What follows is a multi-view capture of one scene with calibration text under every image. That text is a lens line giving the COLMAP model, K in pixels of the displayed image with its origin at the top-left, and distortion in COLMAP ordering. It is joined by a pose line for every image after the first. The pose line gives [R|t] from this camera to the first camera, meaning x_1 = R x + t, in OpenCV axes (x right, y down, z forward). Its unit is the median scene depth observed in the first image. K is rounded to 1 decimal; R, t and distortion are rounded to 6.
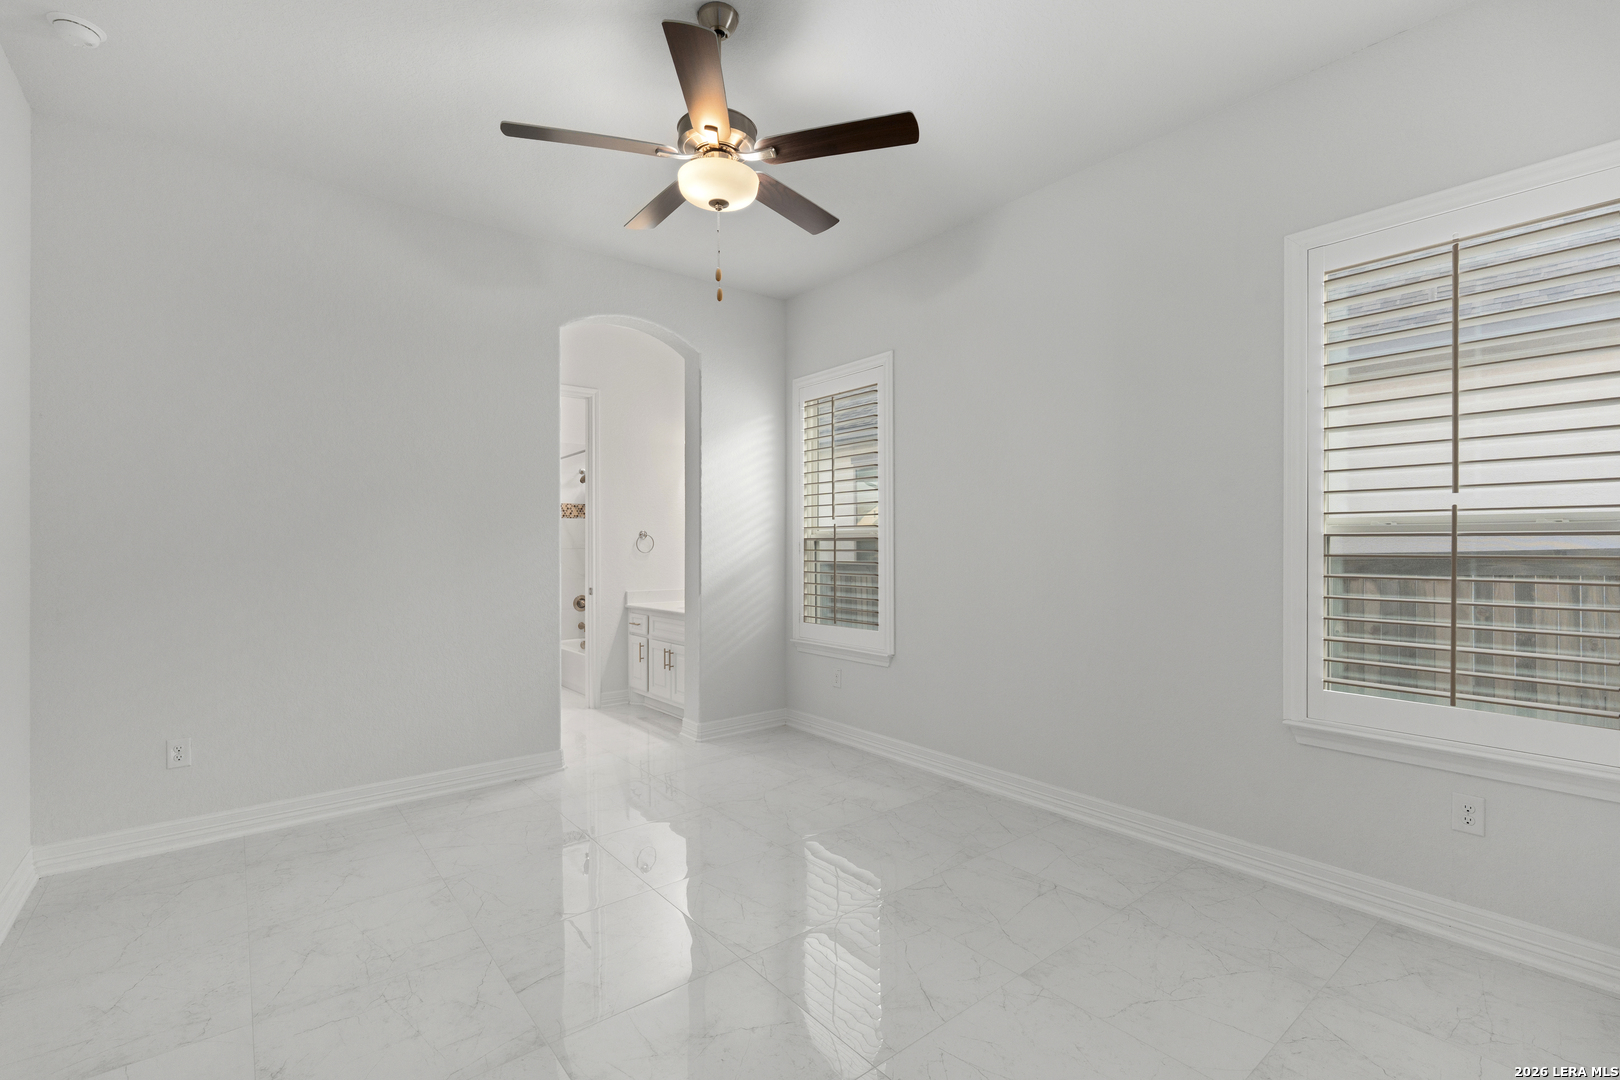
lens RADIAL K [[711.4, 0, 808.5], [0, 711.4, 543.6], [0, 0, 1]] dist [-0.002375, -0.000047]
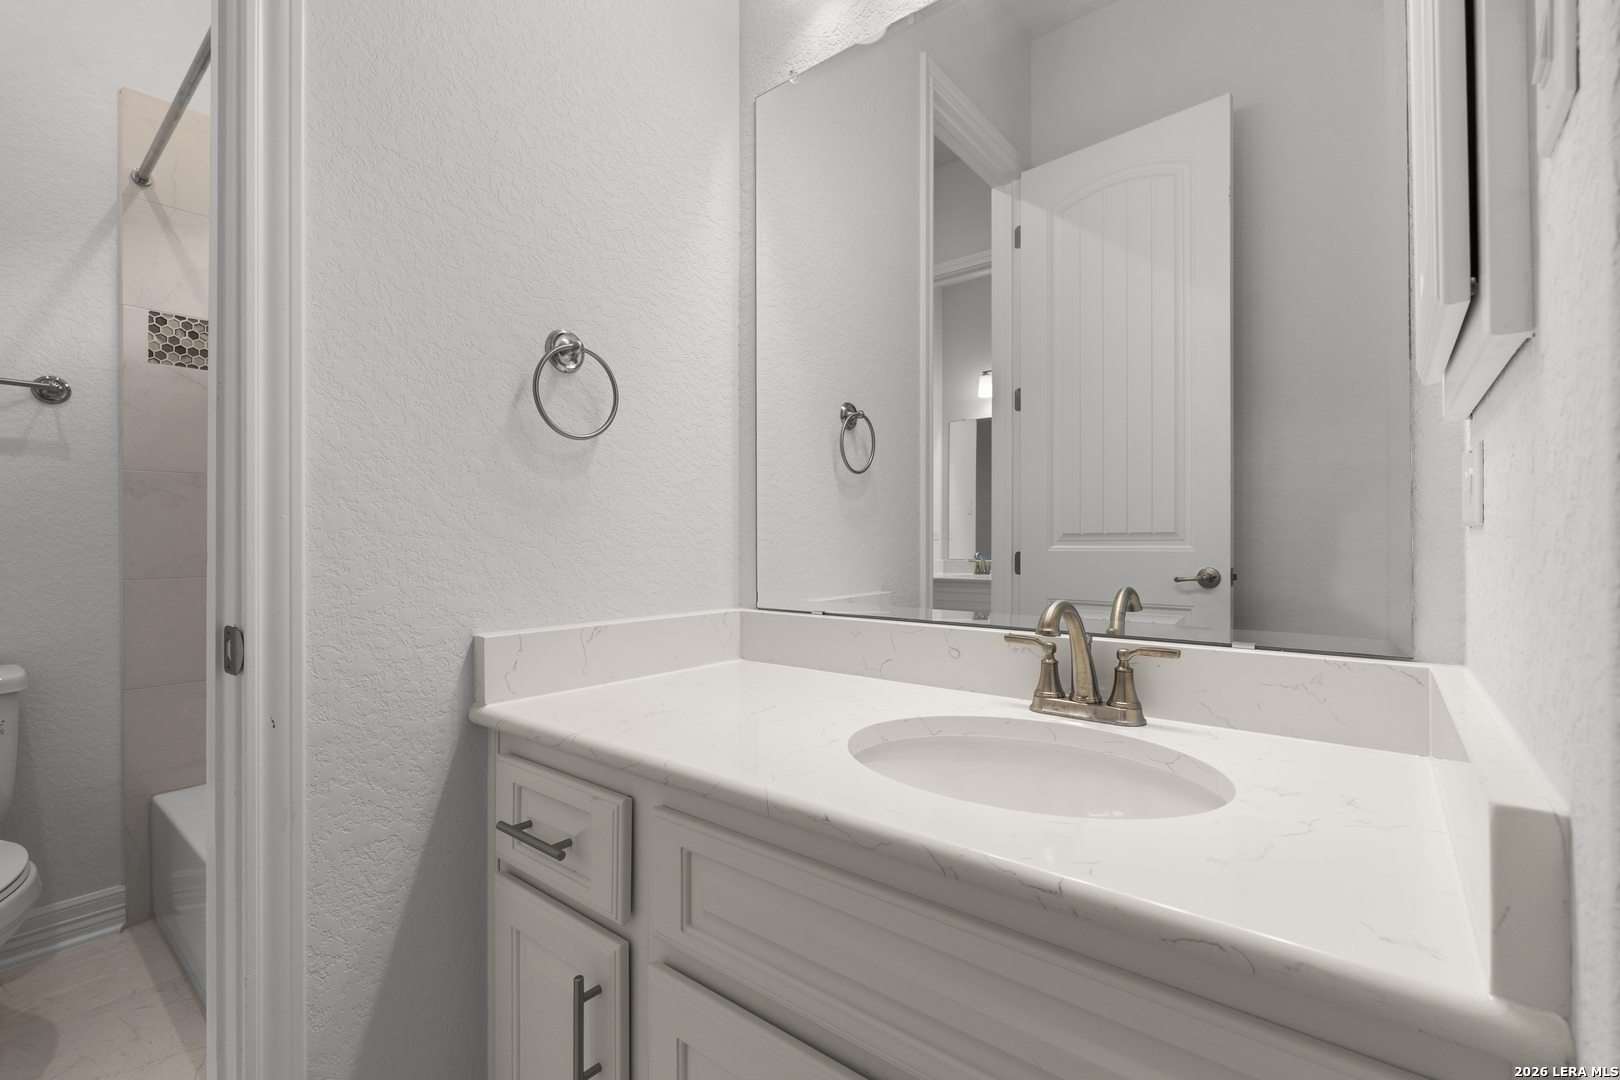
lens RADIAL K [[711.4, 0, 814.1], [0, 711.4, 538.7], [0, 0, 1]] dist [-0.002375, -0.000047]
pose [[0.977044, -0.000433, 0.213036, -0.213241], [0.001030, 0.999996, -0.002692, 0.042949], [-0.213034, 0.002849, 0.977041, 0.813236]]
